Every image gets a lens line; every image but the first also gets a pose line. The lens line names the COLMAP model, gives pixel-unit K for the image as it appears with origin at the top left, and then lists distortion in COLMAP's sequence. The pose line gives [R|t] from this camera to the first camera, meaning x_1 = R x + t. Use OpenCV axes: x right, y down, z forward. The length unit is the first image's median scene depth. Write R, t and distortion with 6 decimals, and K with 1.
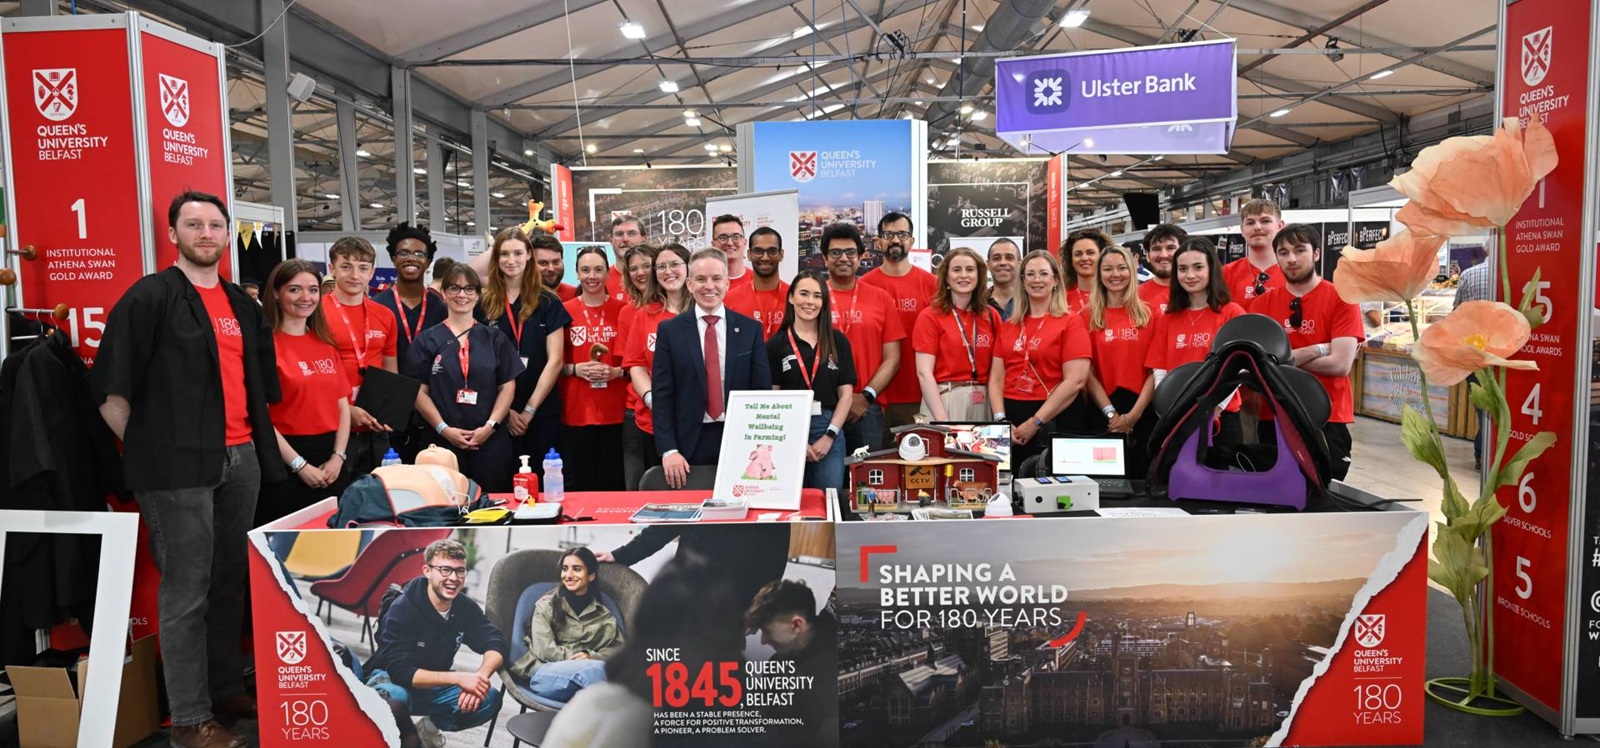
lens RADIAL K [[1043.5, 0, 800.0], [0, 1043.5, 374.0], [0, 0, 1]] dist [-0.000258, -0.000918]
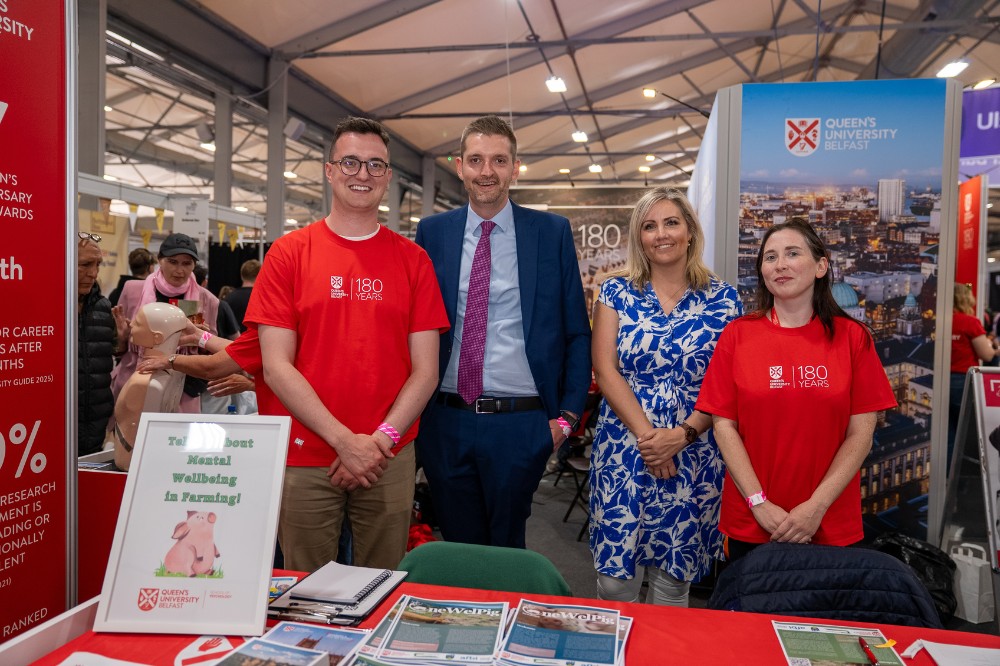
lens RADIAL K [[780.6, 0, 500.0], [0, 780.6, 333.0], [0, 0, 1]] dist [-0.097614, 0.110049]
pose [[0.979617, 0.041488, -0.196545, -0.044655], [-0.050772, 0.997808, -0.042433, -0.003236], [0.194354, 0.051547, 0.979576, 0.158556]]
